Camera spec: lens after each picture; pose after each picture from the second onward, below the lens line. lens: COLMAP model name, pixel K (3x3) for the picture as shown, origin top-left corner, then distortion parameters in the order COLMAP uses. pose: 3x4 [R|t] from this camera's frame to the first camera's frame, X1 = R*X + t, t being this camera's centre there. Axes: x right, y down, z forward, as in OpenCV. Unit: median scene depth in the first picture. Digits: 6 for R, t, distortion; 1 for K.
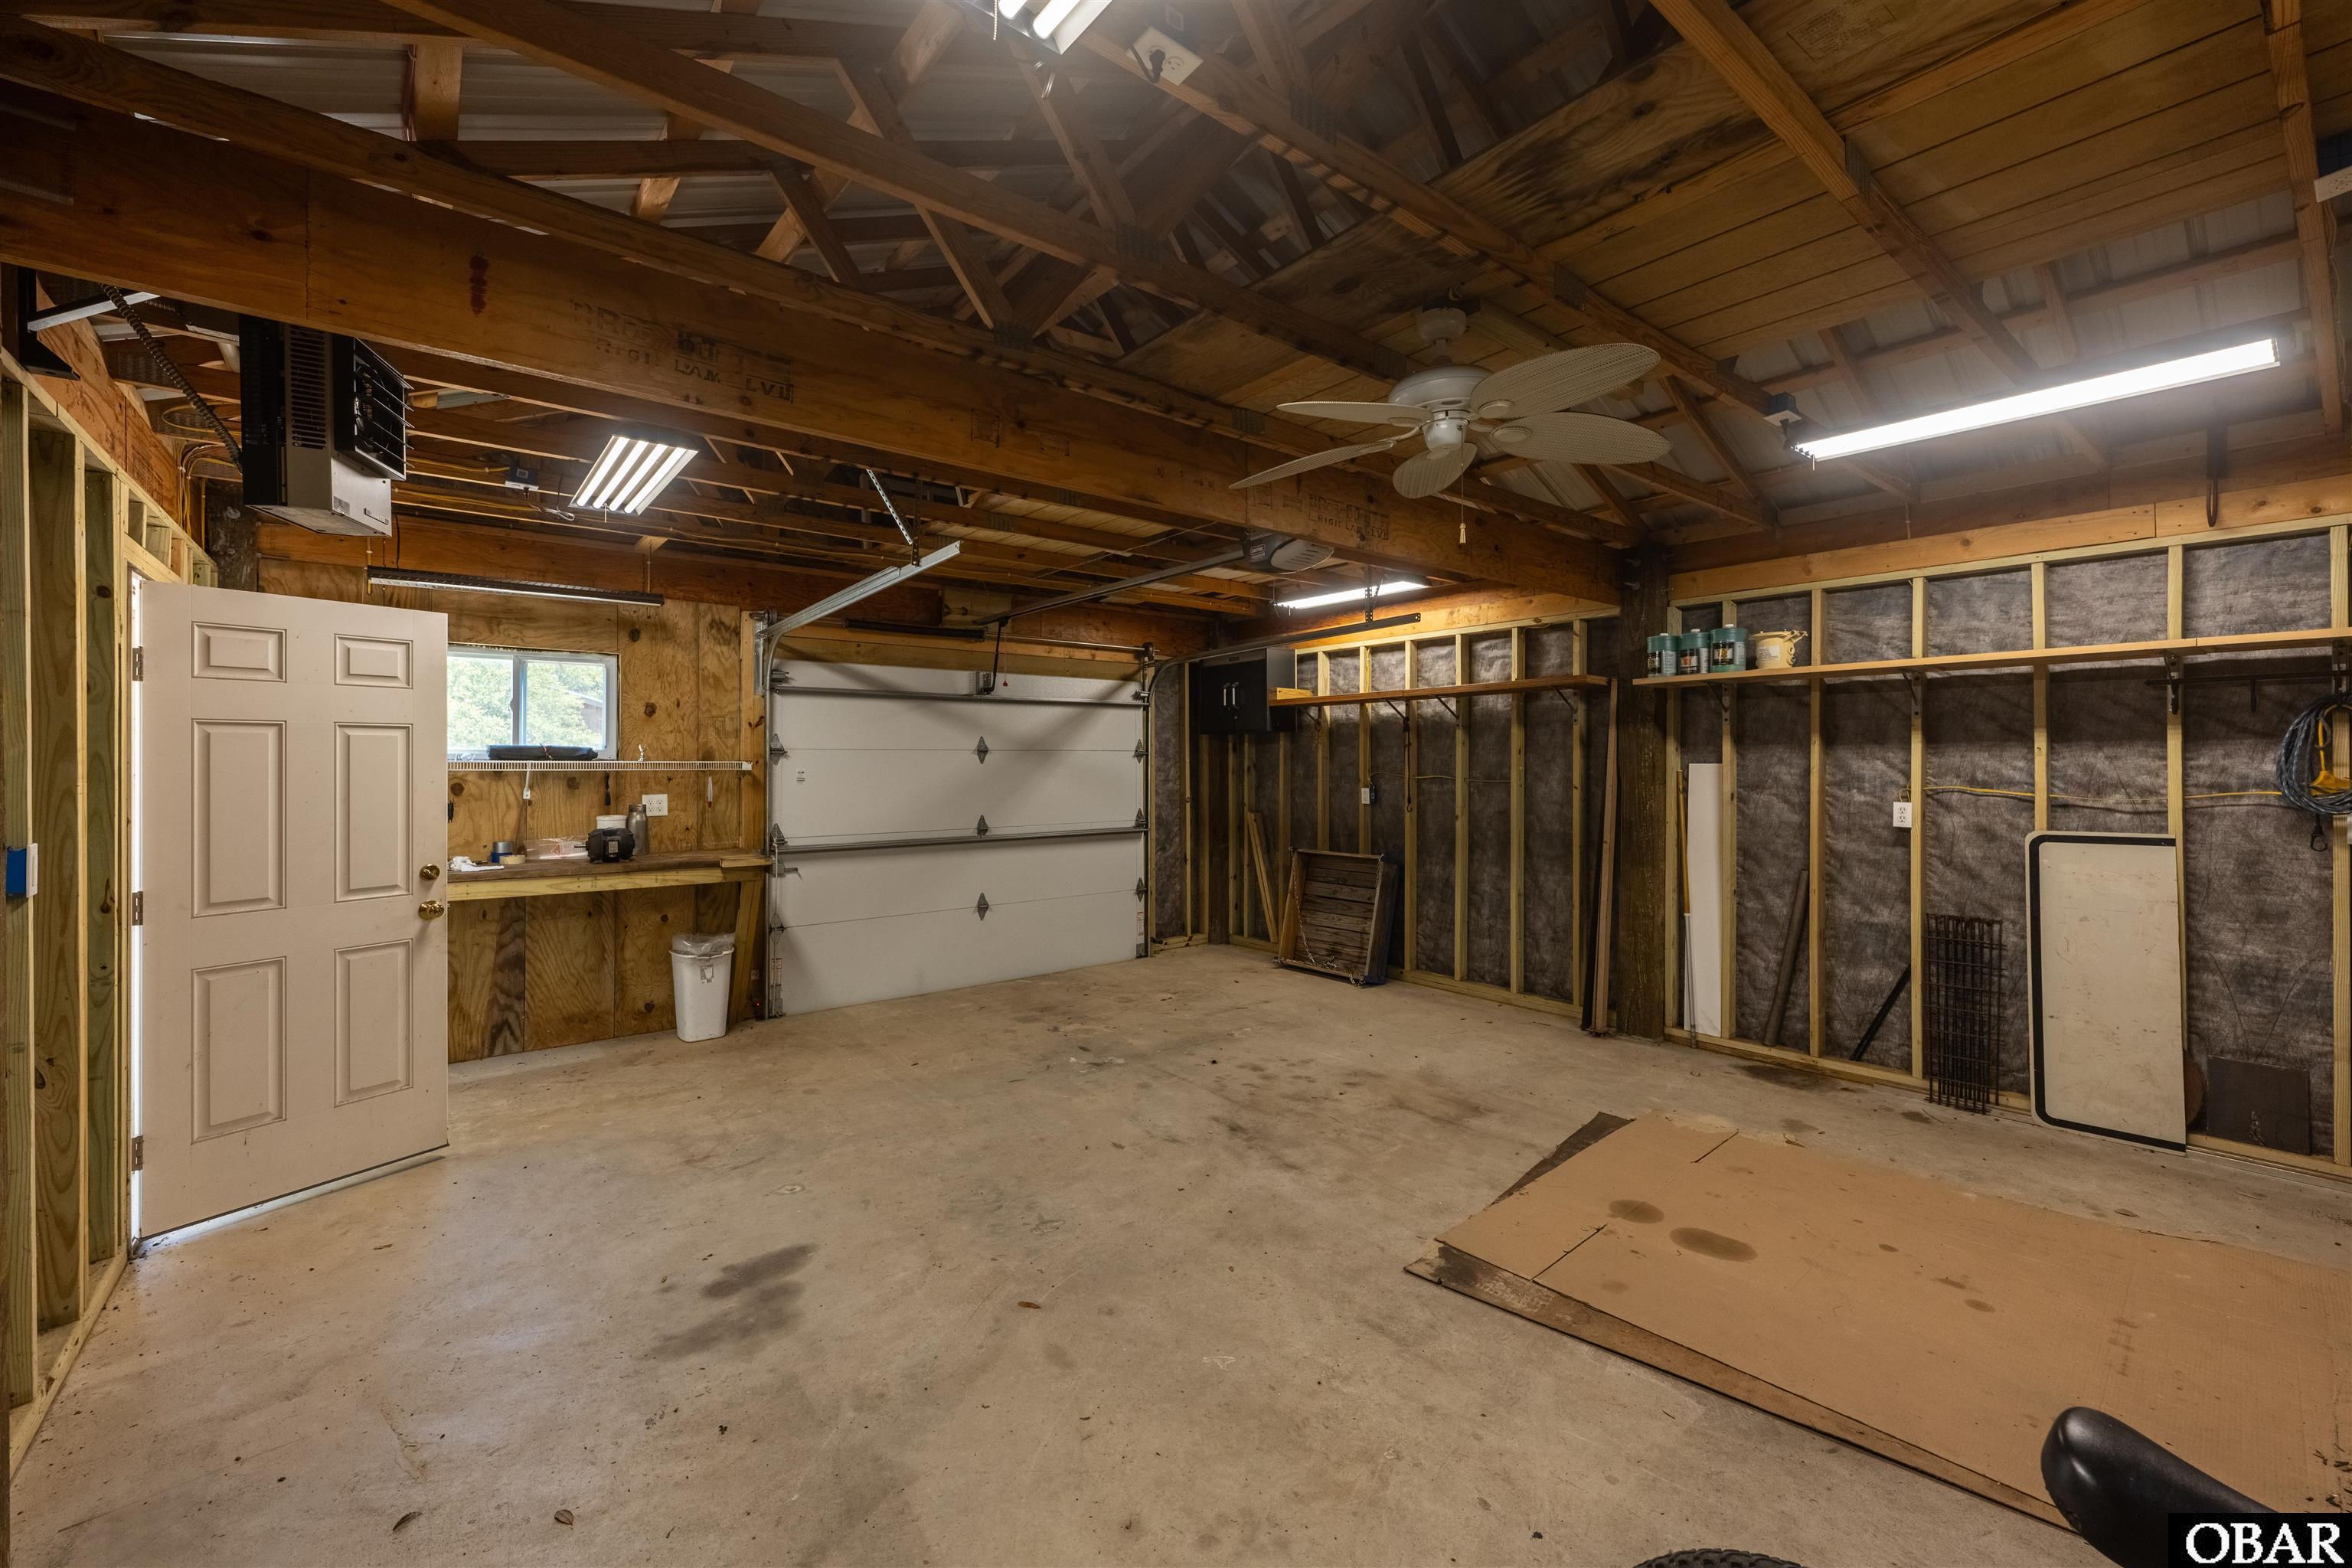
lens RADIAL K [[964.5, 0, 1179.9], [0, 964.5, 764.6], [0, 0, 1]] dist [0.006474, -0.000038]
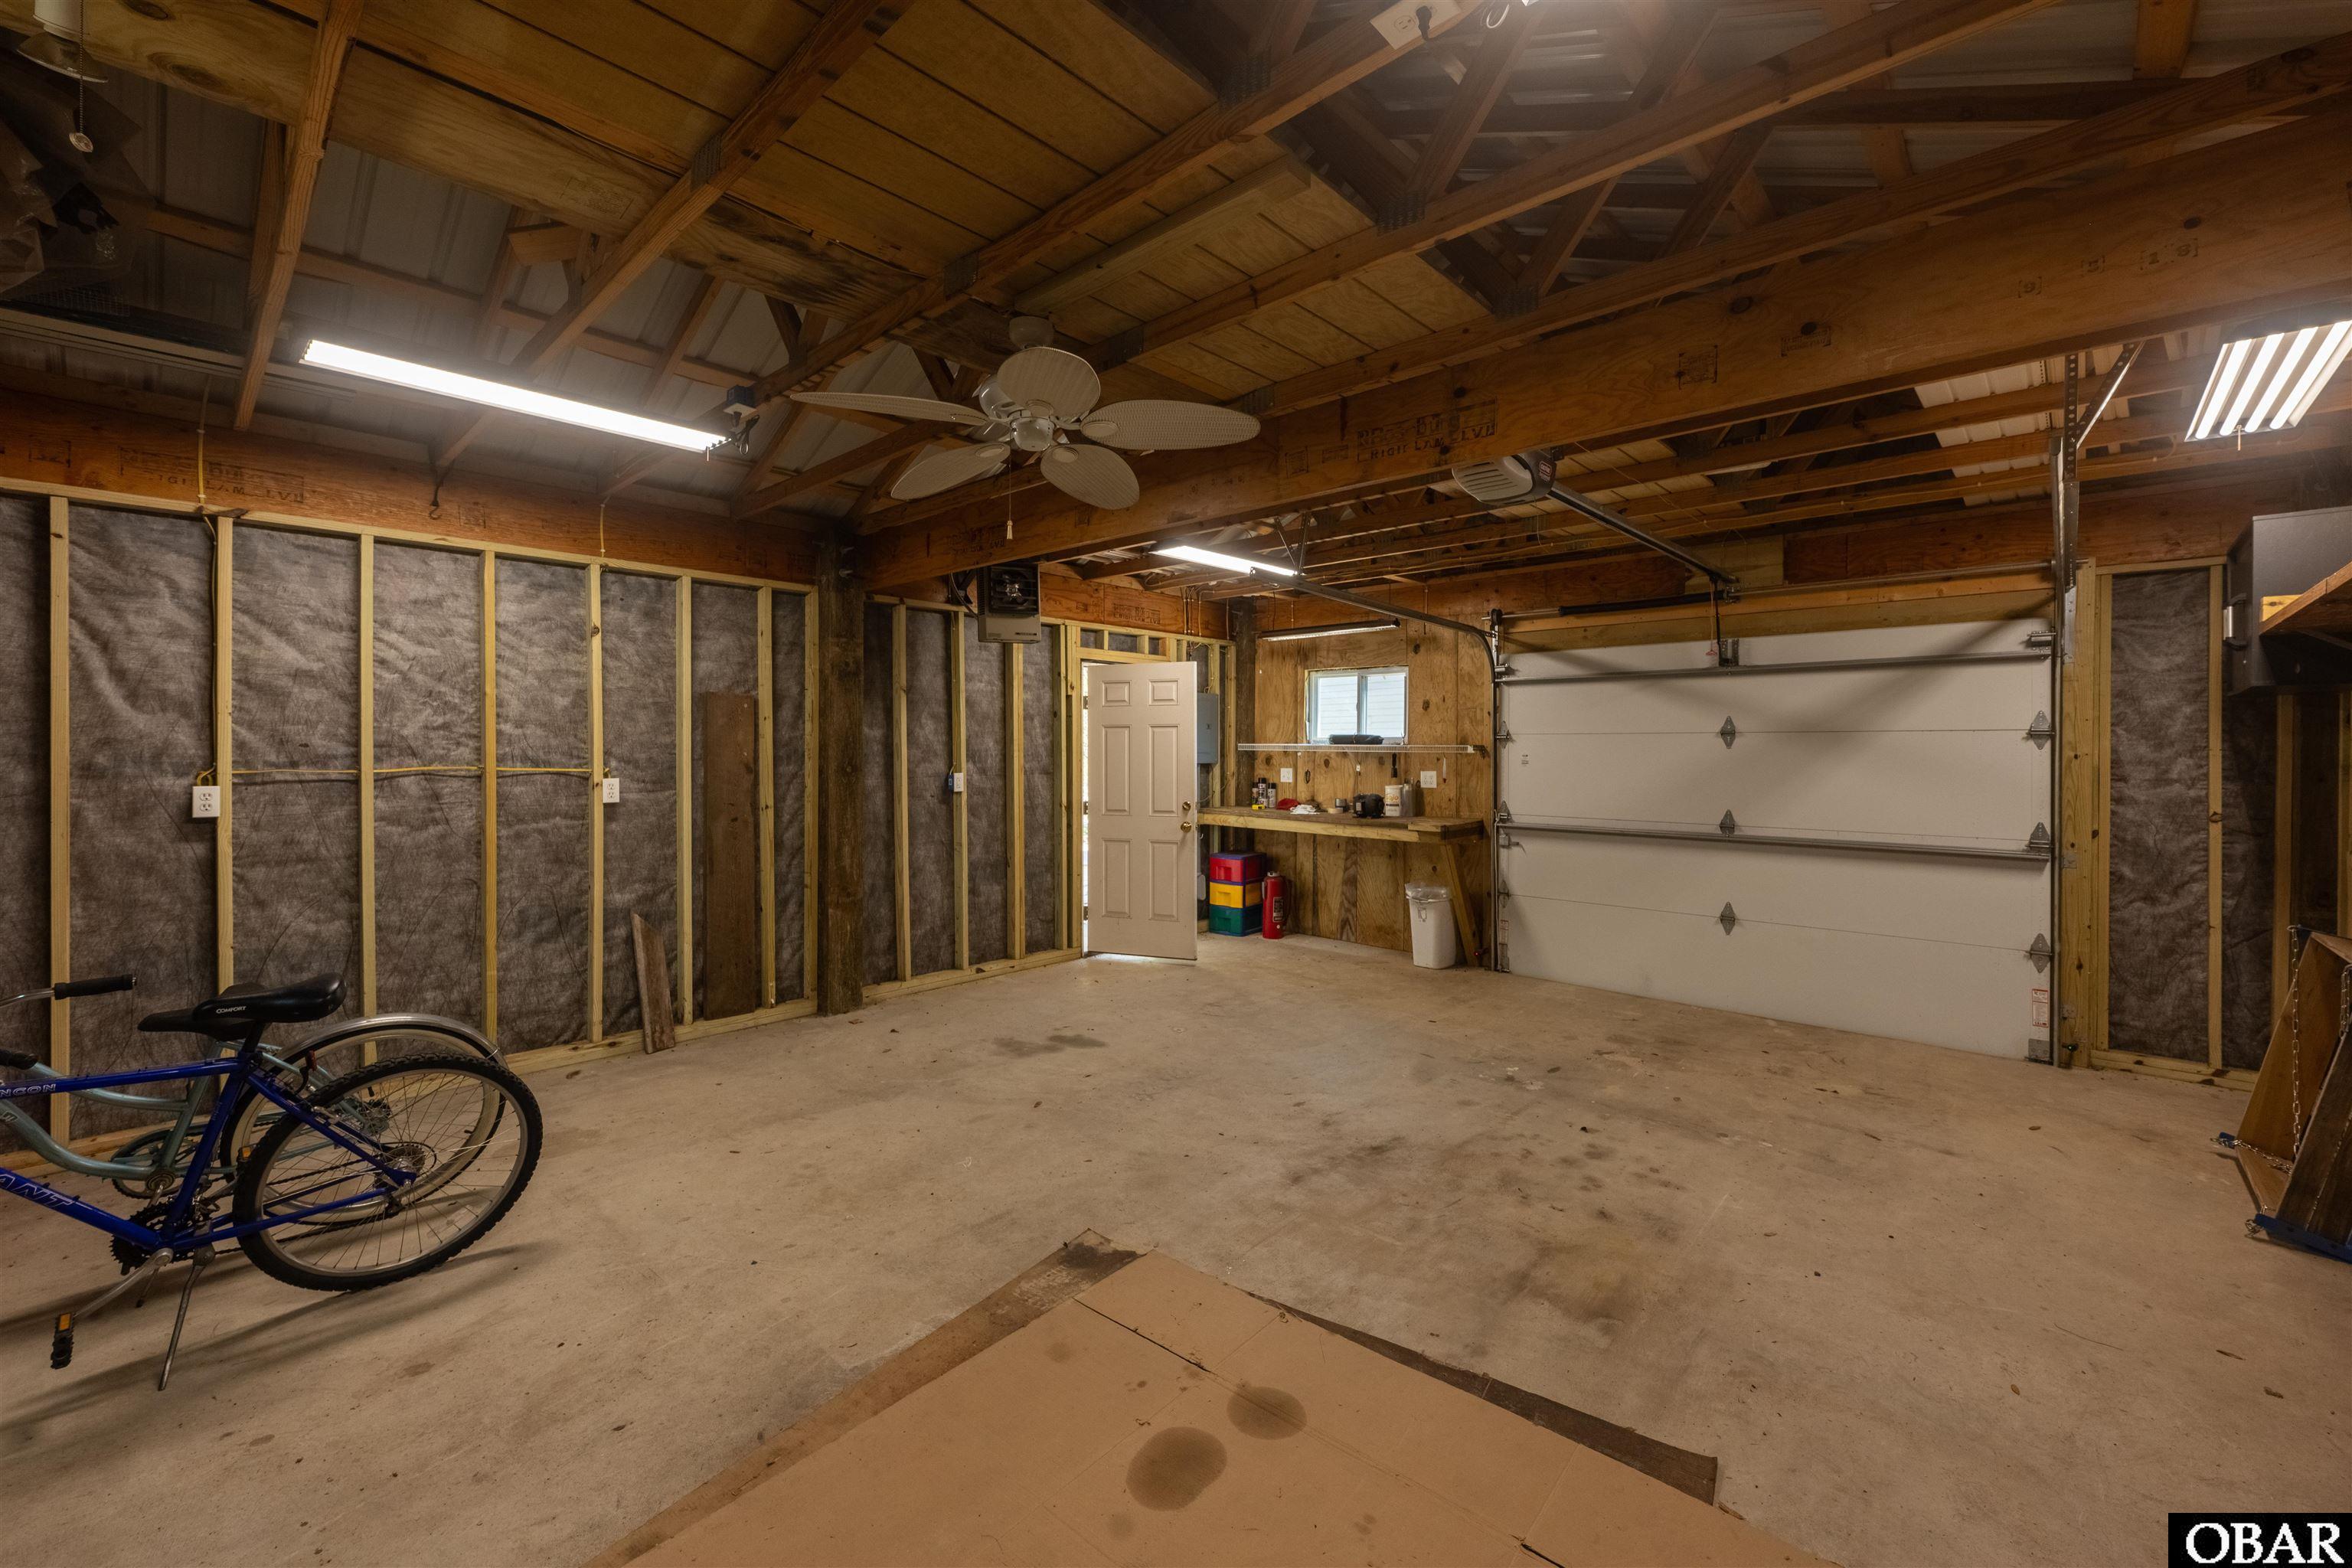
lens RADIAL K [[940.3, 0, 1179.8], [0, 940.3, 746.0], [0, 0, 1]] dist [-0.002151, -0.000253]
pose [[0.140486, -0.000430, -0.990083, 0.754787], [-0.007358, 0.999972, -0.001478, 0.002042], [0.990055, 0.007493, 0.140479, 0.577194]]
